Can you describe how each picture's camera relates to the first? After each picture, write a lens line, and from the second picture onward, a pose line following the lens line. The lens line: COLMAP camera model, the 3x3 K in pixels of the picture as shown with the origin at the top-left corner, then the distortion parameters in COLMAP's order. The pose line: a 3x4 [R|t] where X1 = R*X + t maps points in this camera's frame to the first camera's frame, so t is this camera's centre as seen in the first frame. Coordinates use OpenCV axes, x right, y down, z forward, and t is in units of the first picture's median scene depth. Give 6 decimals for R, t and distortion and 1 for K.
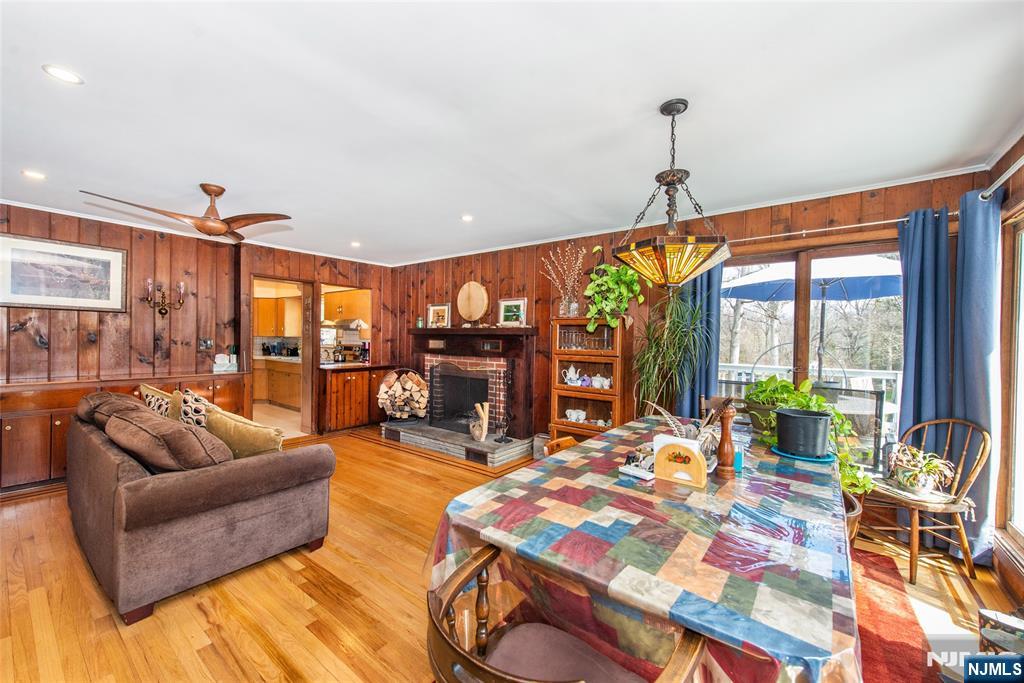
lens RADIAL K [[411.3, 0, 508.4], [0, 411.3, 340.3], [0, 0, 1]] dist [0.004775, -0.002713]
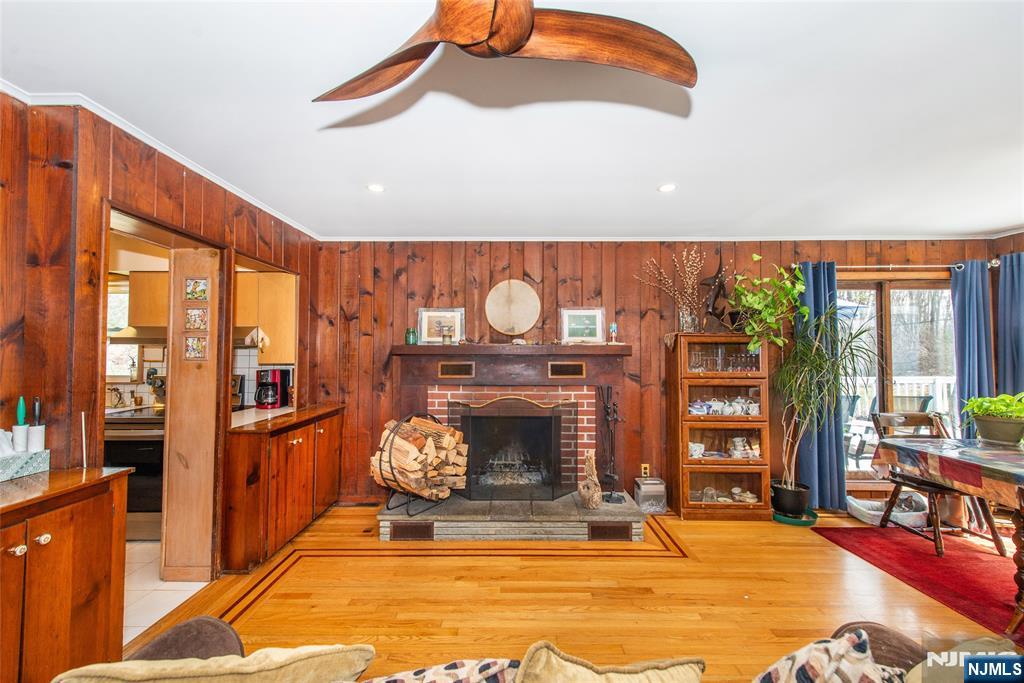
lens RADIAL K [[411.3, 0, 513.7], [0, 411.3, 339.7], [0, 0, 1]] dist [0.004775, -0.002713]
pose [[0.785844, 0.010629, 0.618333, -0.542023], [0.014732, 0.999247, -0.035901, -0.014905], [-0.618249, 0.037322, 0.785096, 0.463573]]
